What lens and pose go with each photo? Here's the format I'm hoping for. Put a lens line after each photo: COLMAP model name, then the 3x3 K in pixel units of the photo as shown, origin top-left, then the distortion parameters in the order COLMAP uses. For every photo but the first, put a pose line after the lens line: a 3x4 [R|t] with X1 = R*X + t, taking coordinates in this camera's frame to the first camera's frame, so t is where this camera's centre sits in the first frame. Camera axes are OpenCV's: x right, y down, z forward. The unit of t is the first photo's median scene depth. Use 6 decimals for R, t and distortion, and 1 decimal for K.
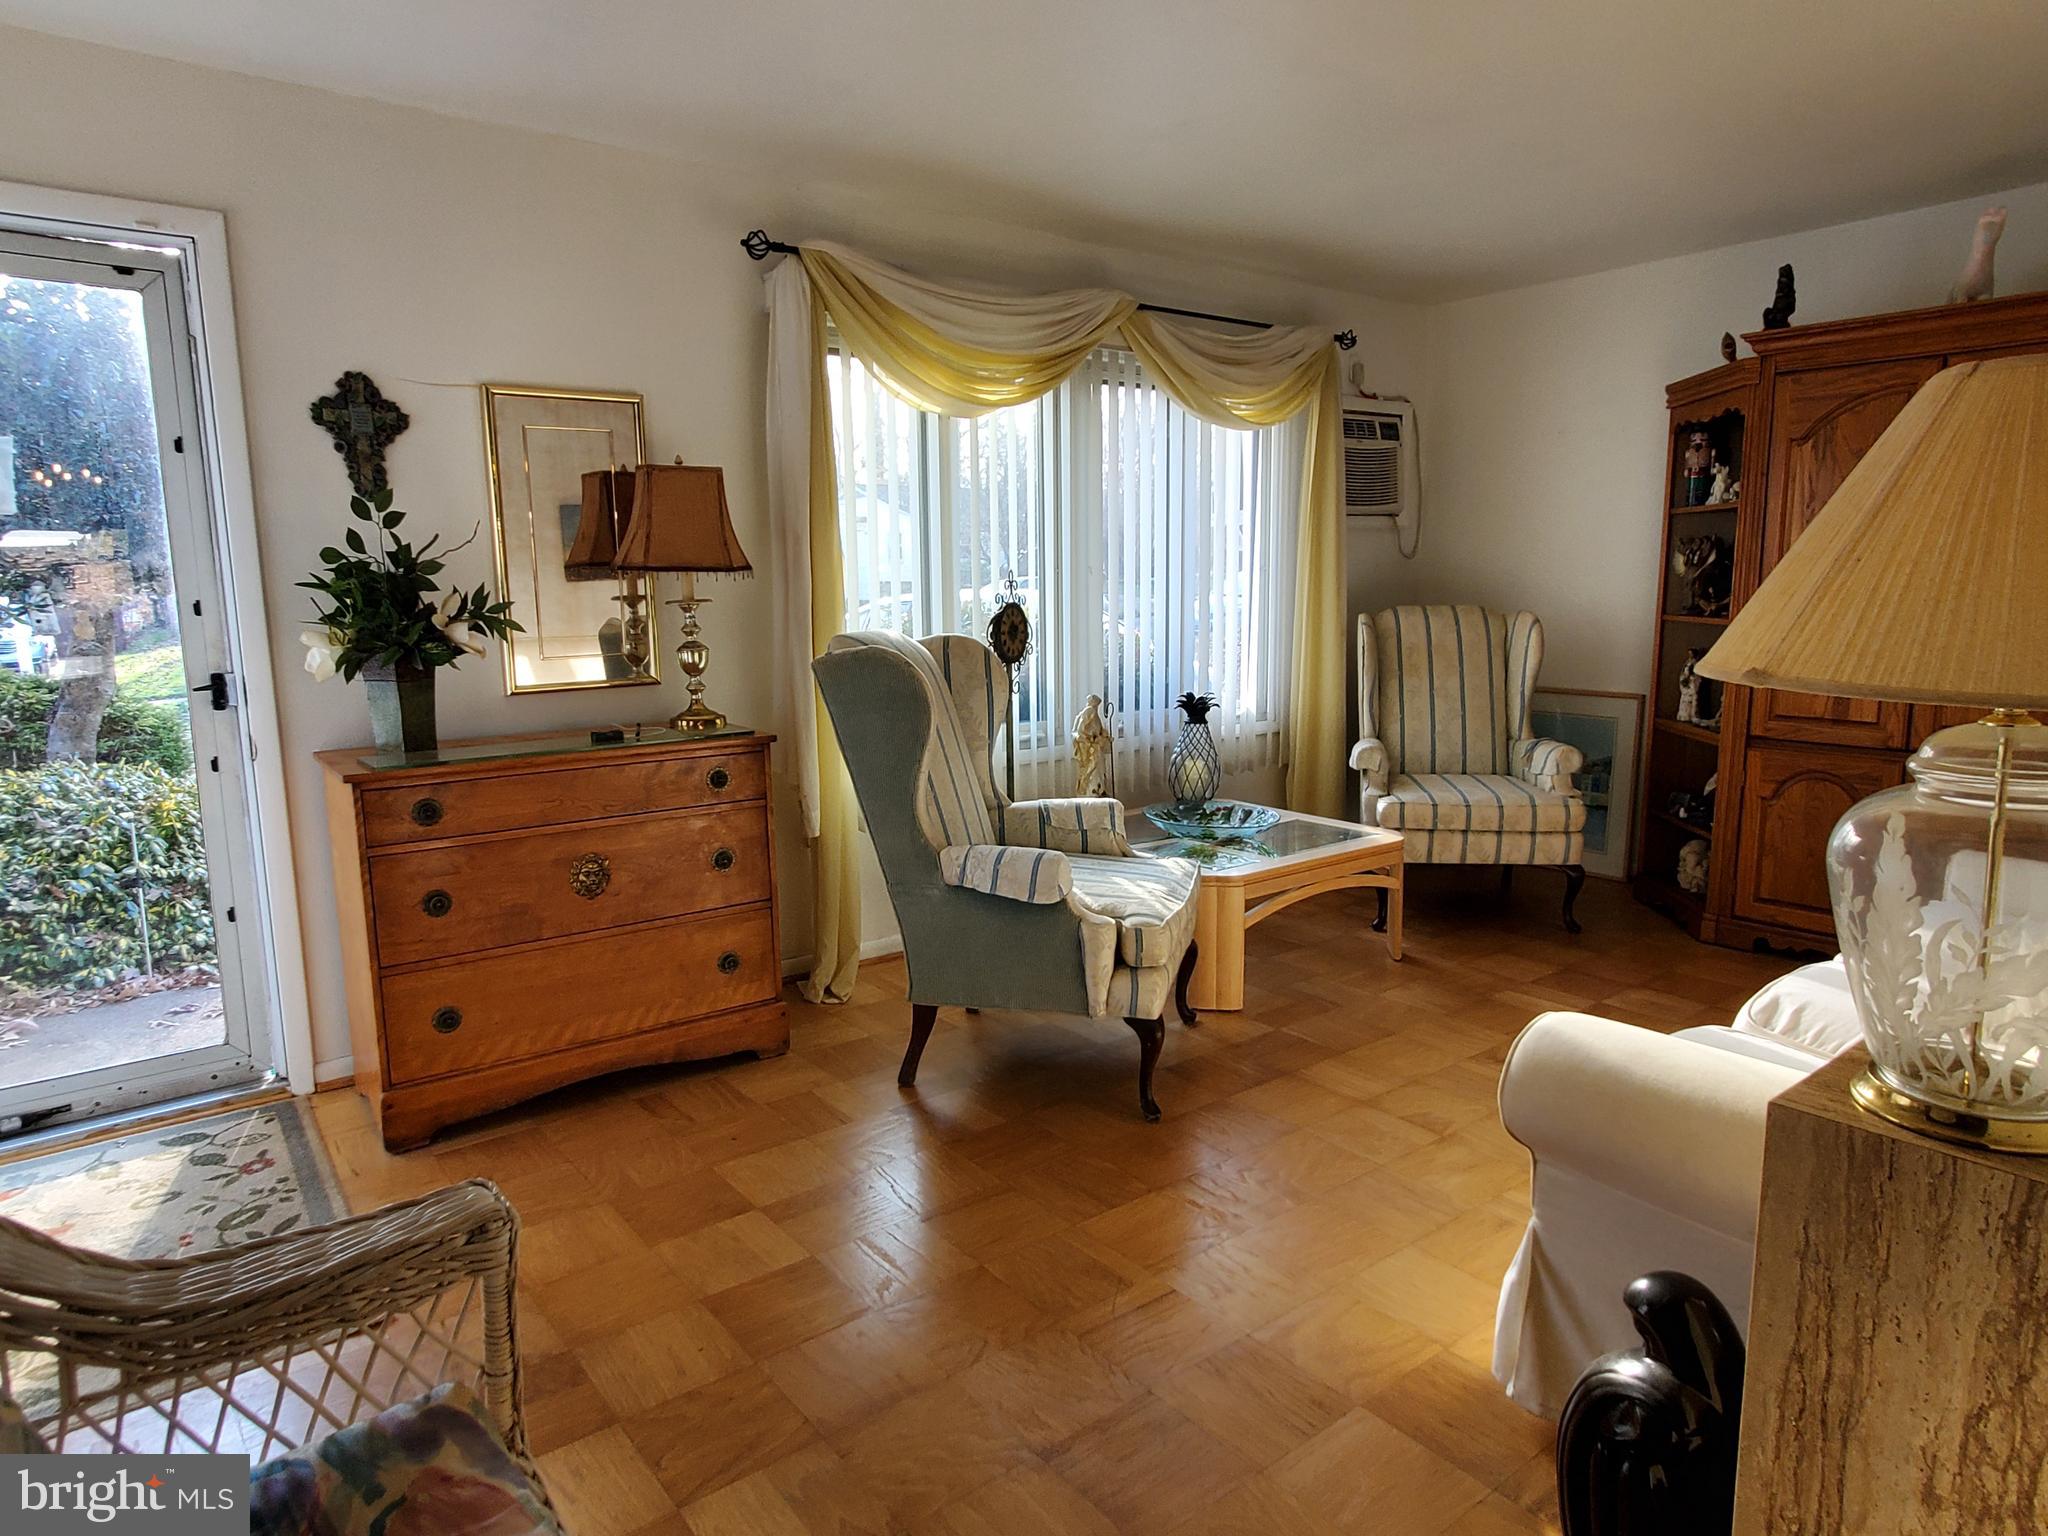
lens RADIAL K [[1244.3, 0, 1031.3], [0, 1244.3, 776.2], [0, 0, 1]] dist [-0.001150, 0.003265]
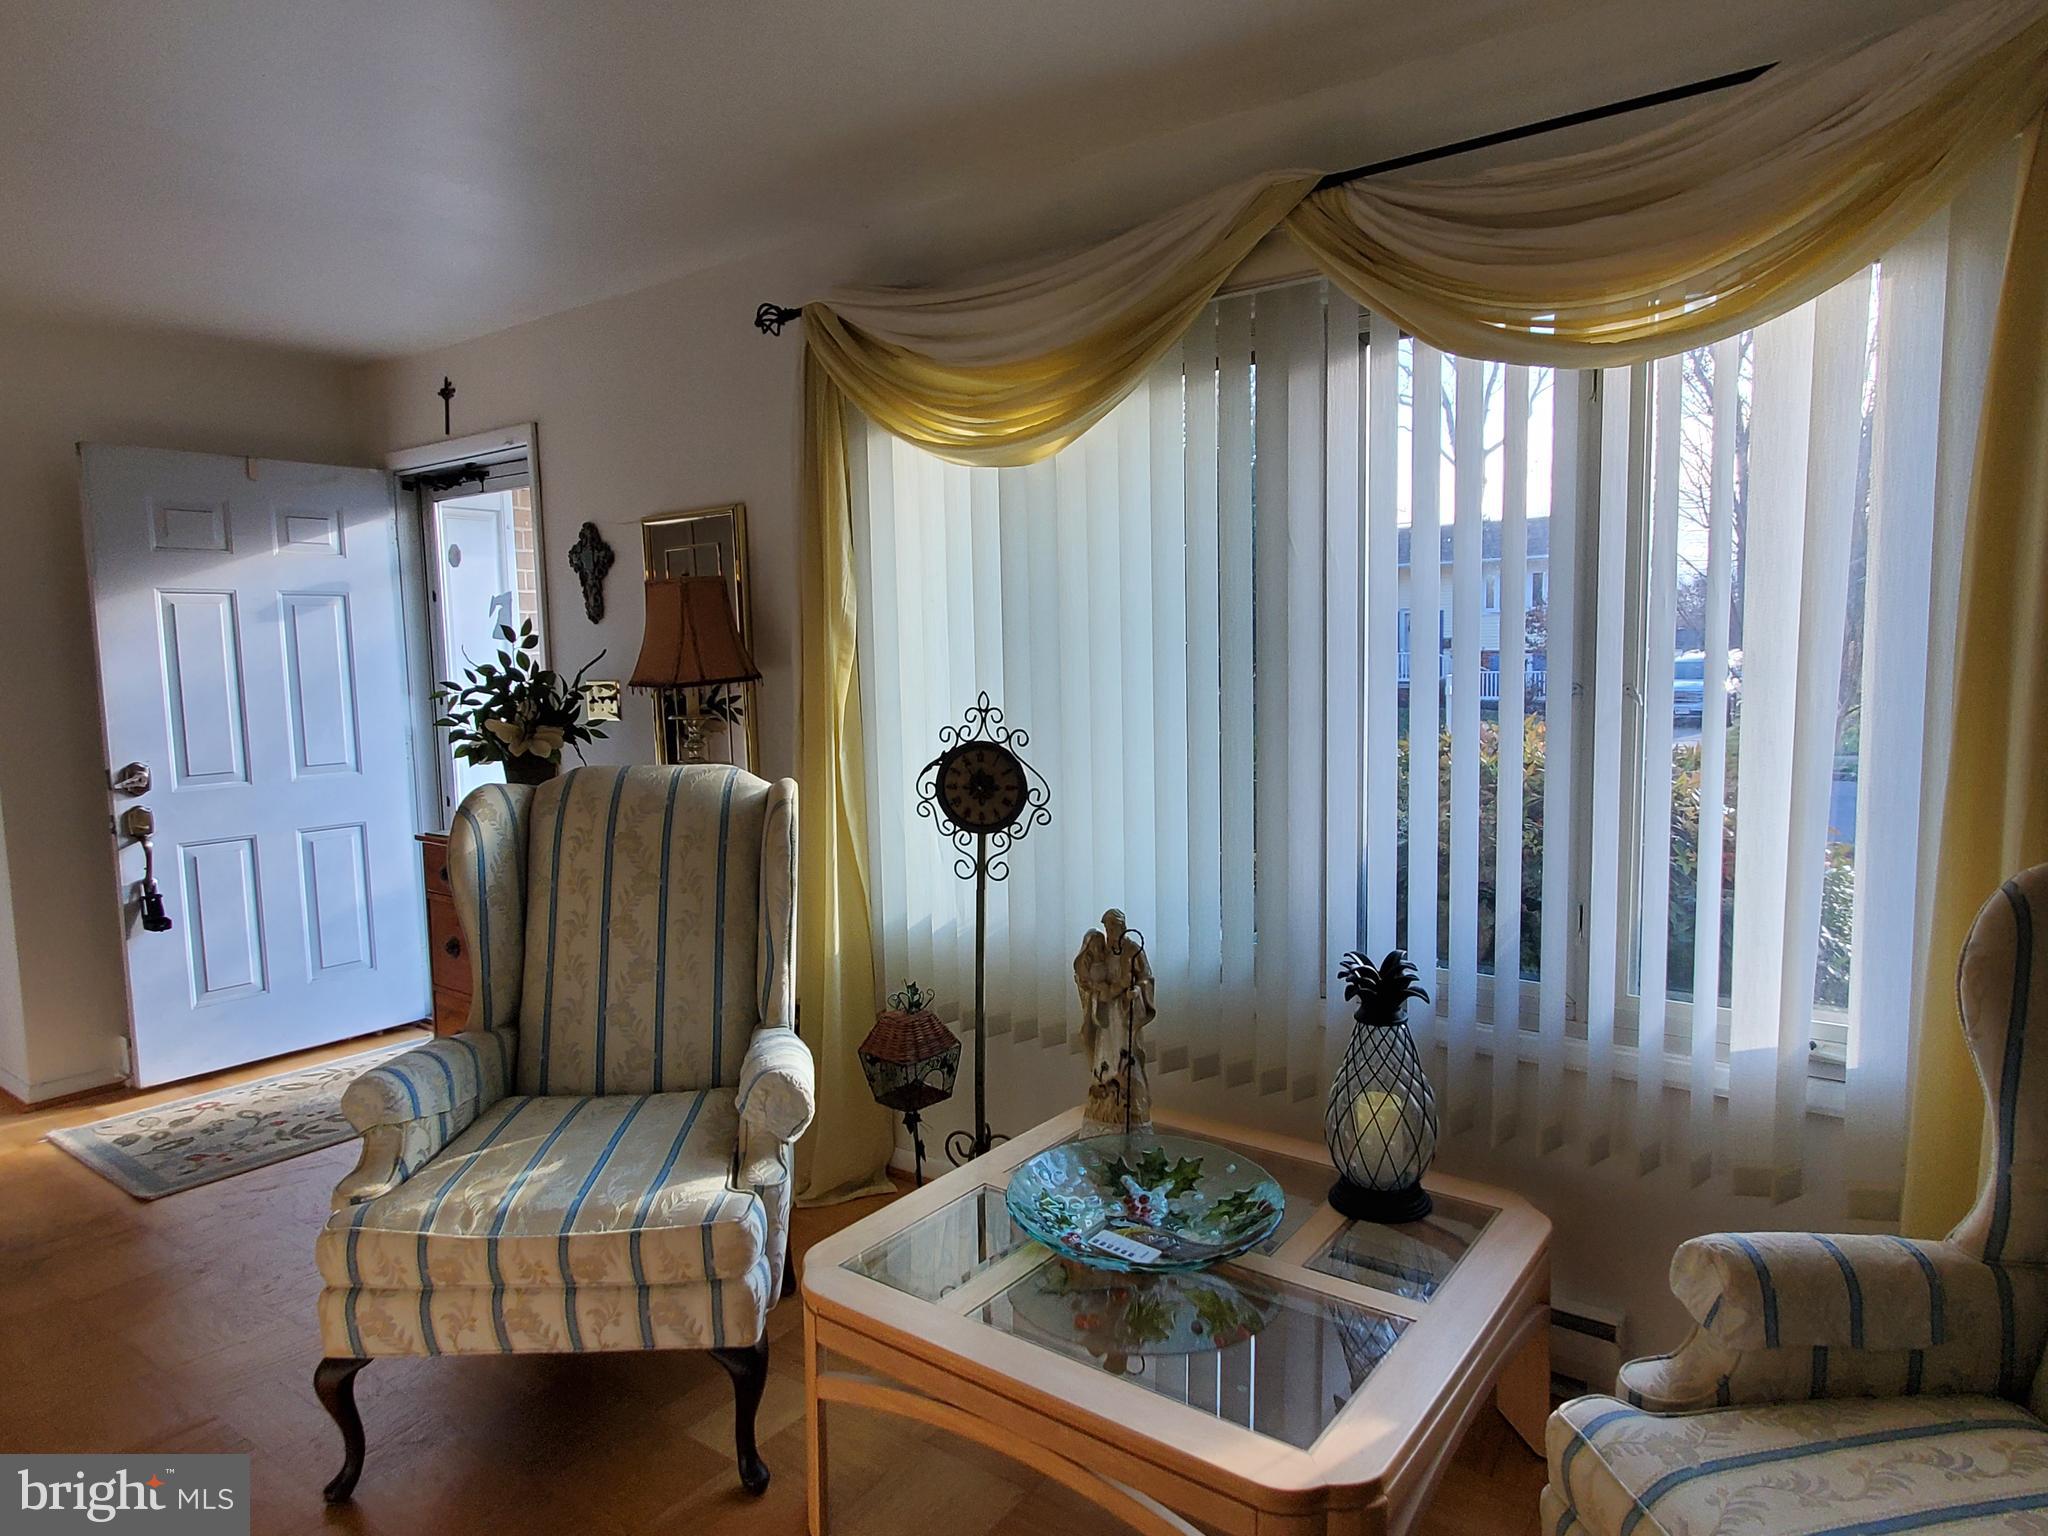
lens RADIAL K [[1244.3, 0, 1023.5], [0, 1244.3, 777.7], [0, 0, 1]] dist [-0.001150, 0.003265]
pose [[0.276368, 0.091902, -0.956648, 0.794572], [-0.157311, 0.986317, 0.049306, -0.203035], [0.948090, 0.136865, 0.287044, 1.091165]]
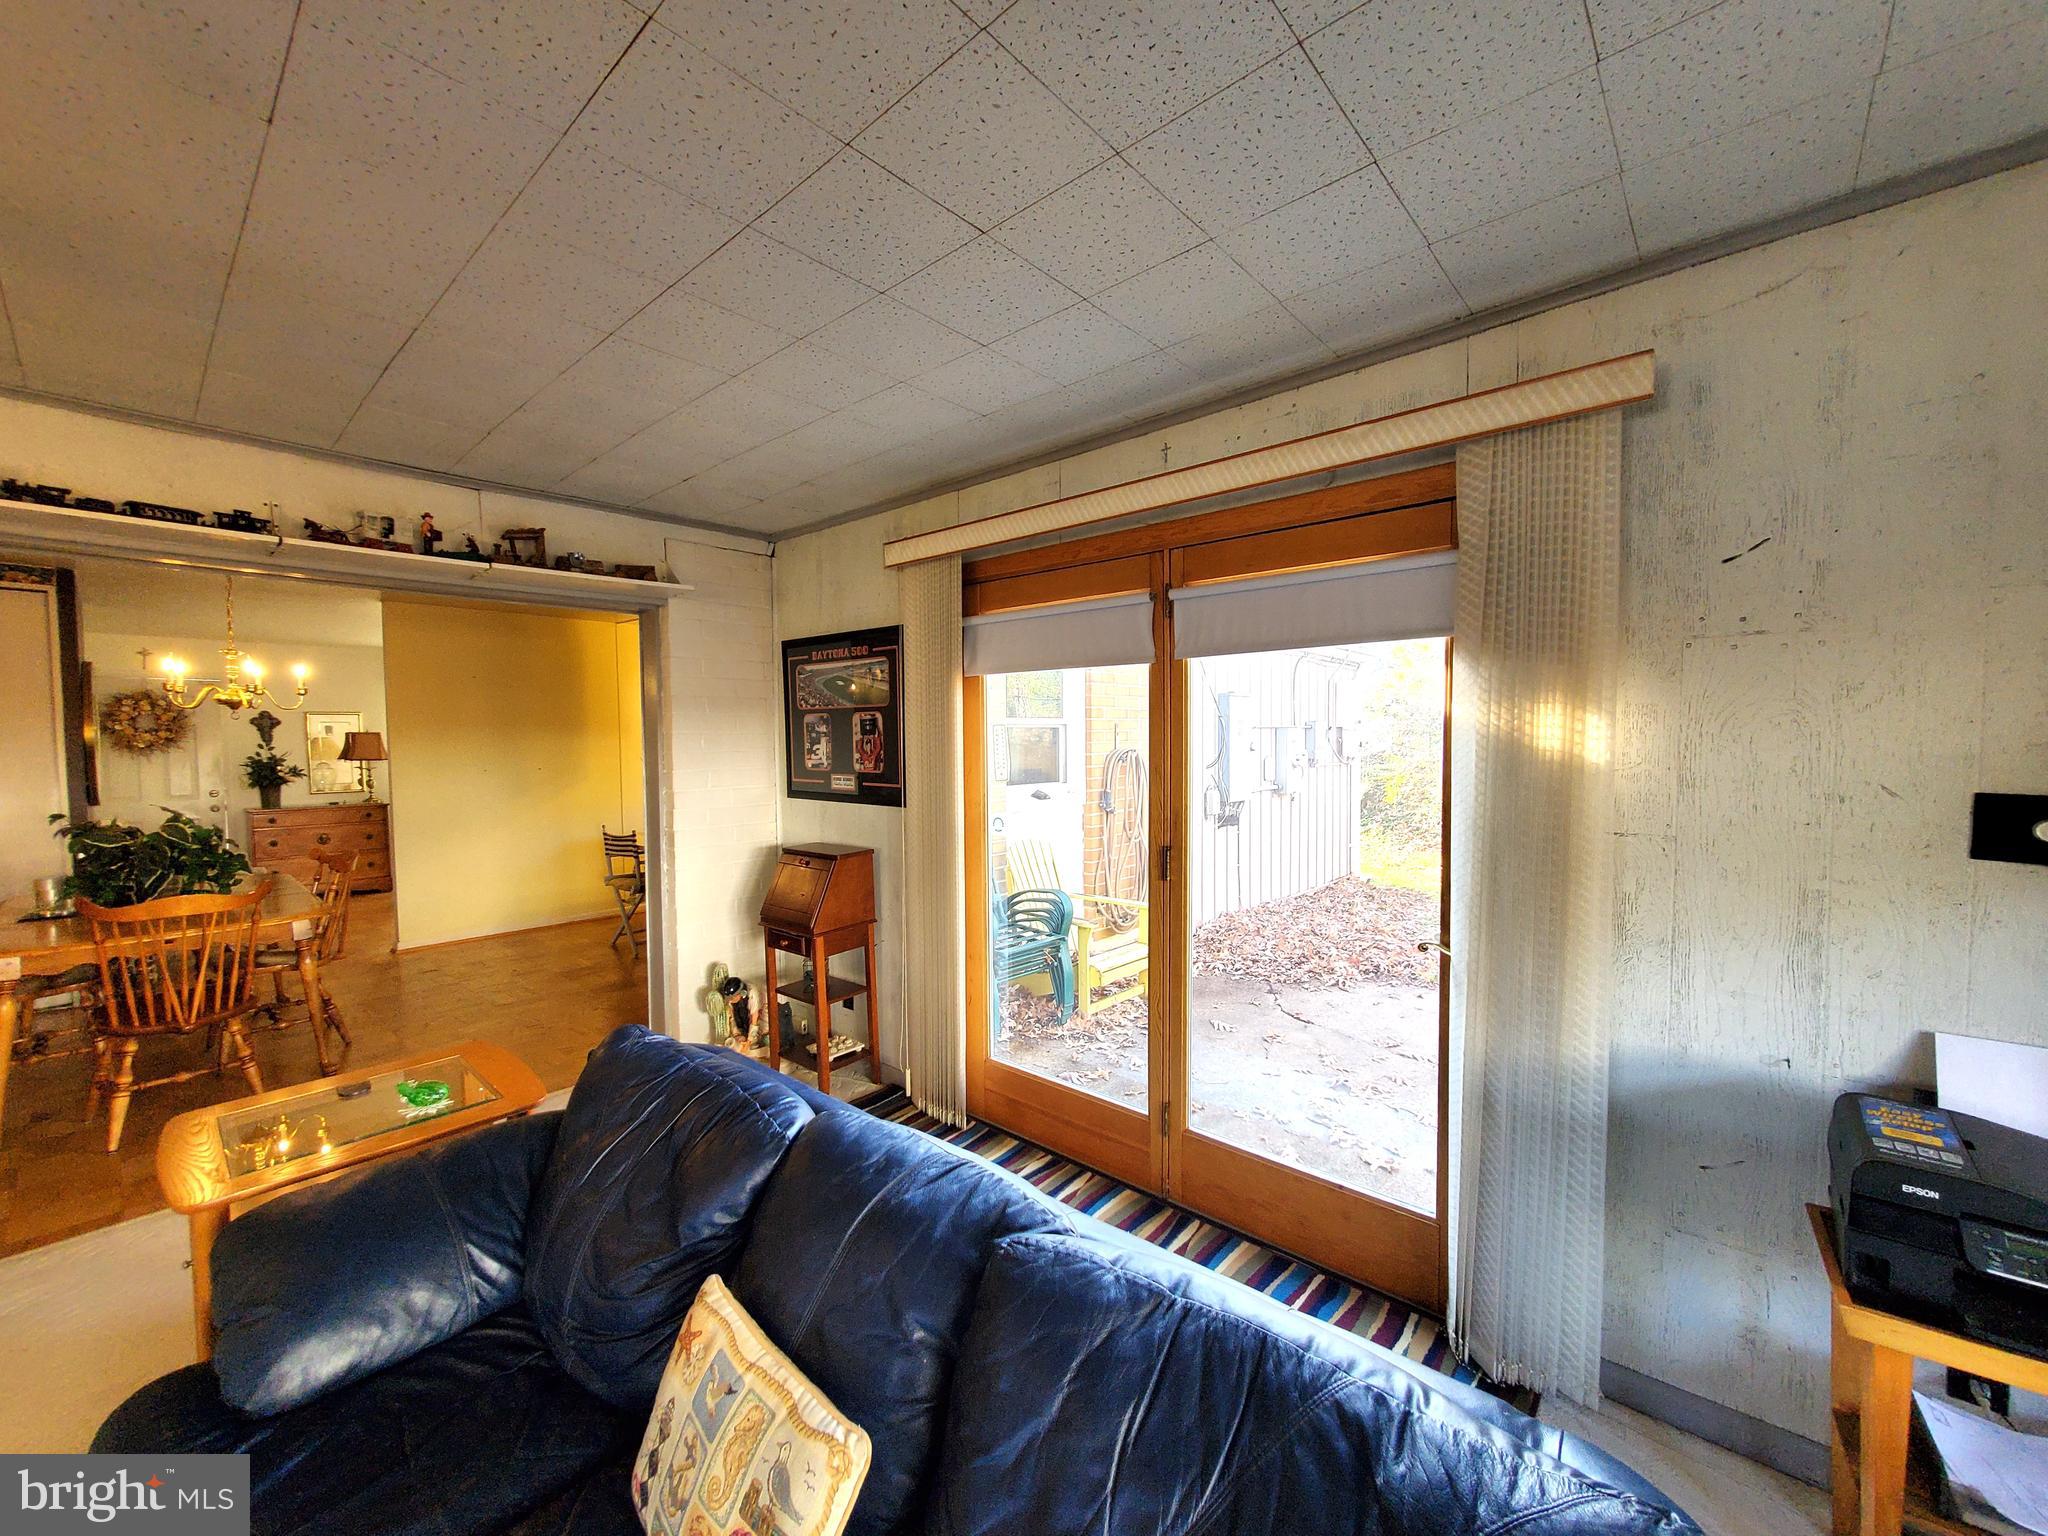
lens RADIAL K [[798.1, 0, 1031.8], [0, 798.1, 776.7], [0, 0, 1]] dist [-0.008030, 0.000184]
pose [[0.979653, -0.014561, 0.200170, 1.303431], [0.040354, 0.991287, -0.125386, 0.284200], [-0.196601, 0.130913, 0.971705, -1.842682]]
